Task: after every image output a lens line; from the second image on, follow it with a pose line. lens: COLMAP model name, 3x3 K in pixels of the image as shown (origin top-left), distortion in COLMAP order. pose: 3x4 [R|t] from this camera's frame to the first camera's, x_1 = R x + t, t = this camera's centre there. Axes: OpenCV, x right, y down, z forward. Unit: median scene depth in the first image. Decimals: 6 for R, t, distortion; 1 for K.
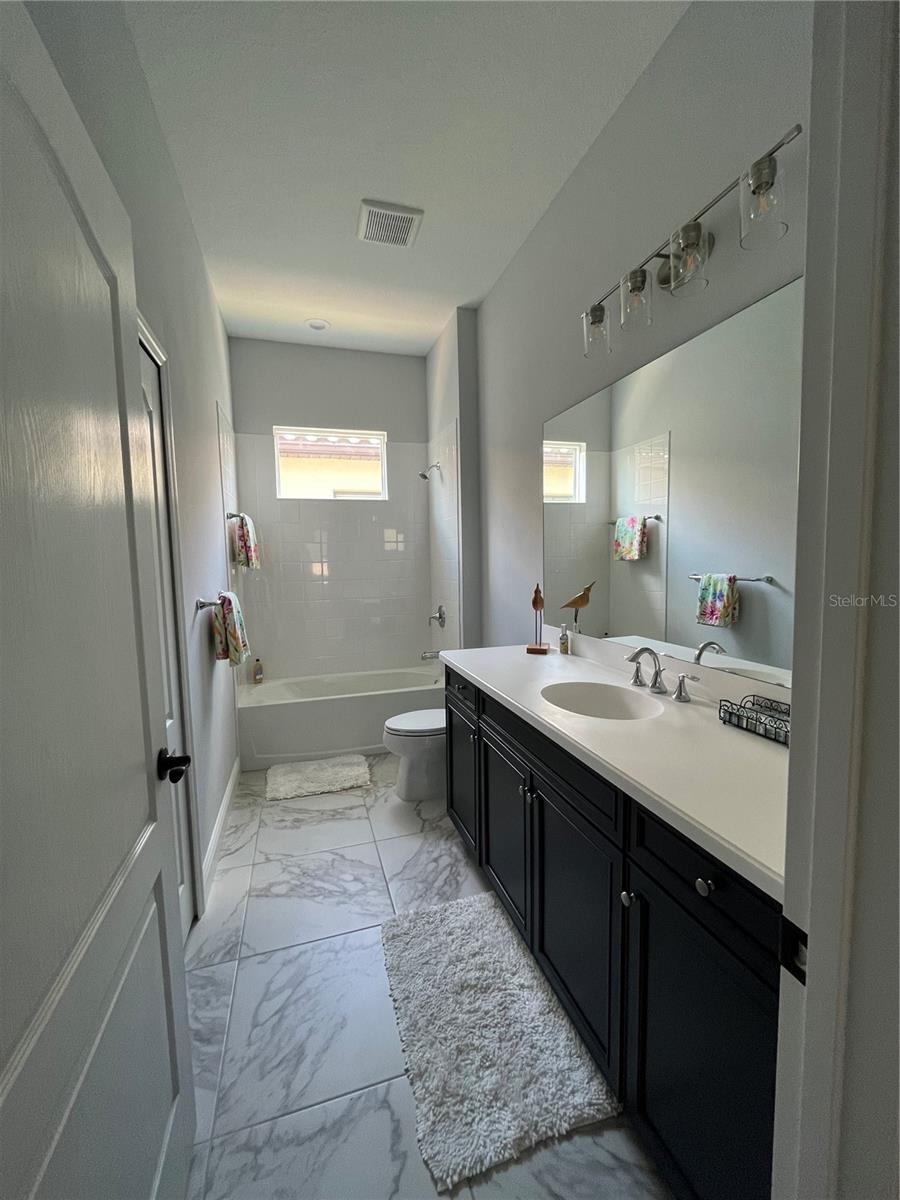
lens RADIAL K [[485.2, 0, 450.5], [0, 485.2, 602.4], [0, 0, 1]] dist [0.000028, 0.000001]
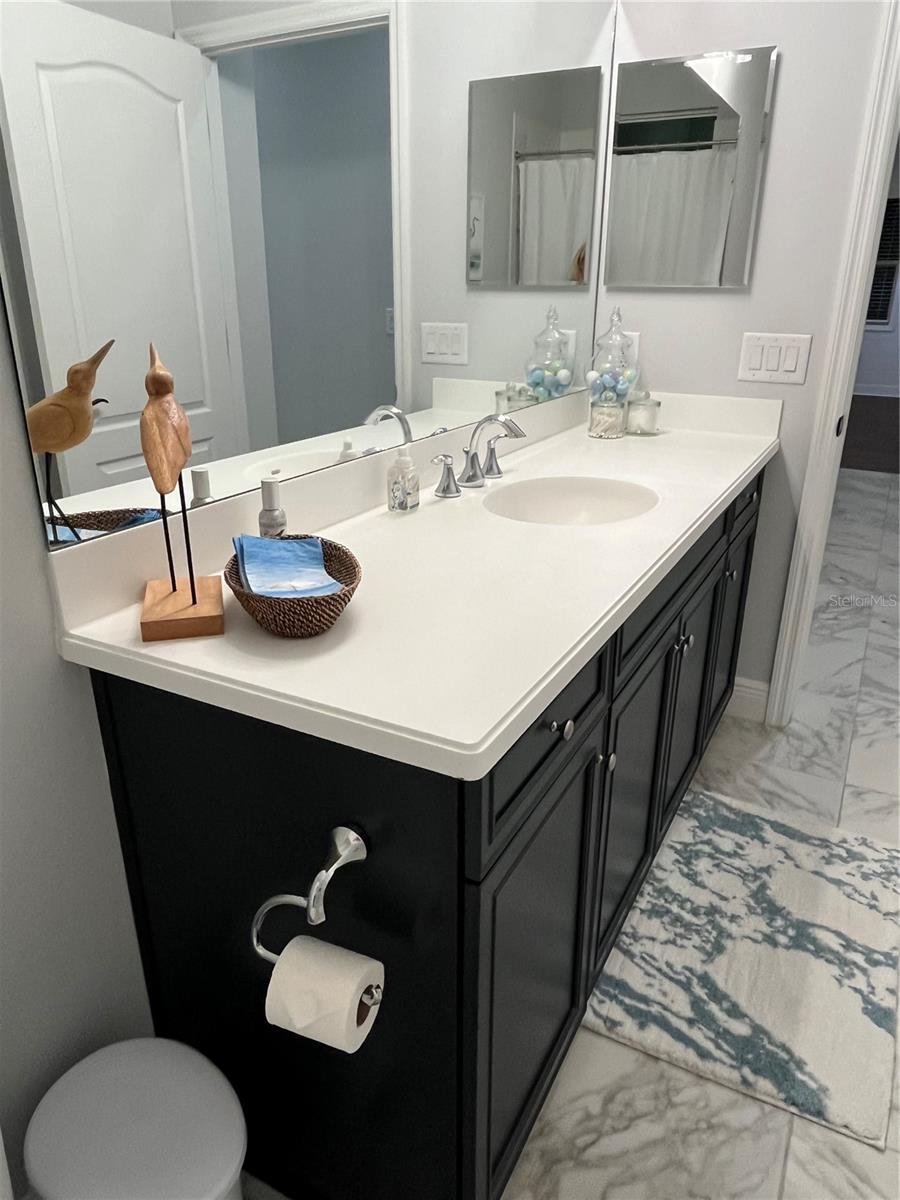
lens RADIAL K [[811.8, 0, 453.0], [0, 811.8, 602.1], [0, 0, 1]] dist [-0.004392, -0.001265]
pose [[-0.699583, -0.248597, 0.669913, -0.249779], [0.061607, 0.913054, 0.403160, -0.091094], [-0.711890, 0.323315, -0.623442, 1.395221]]
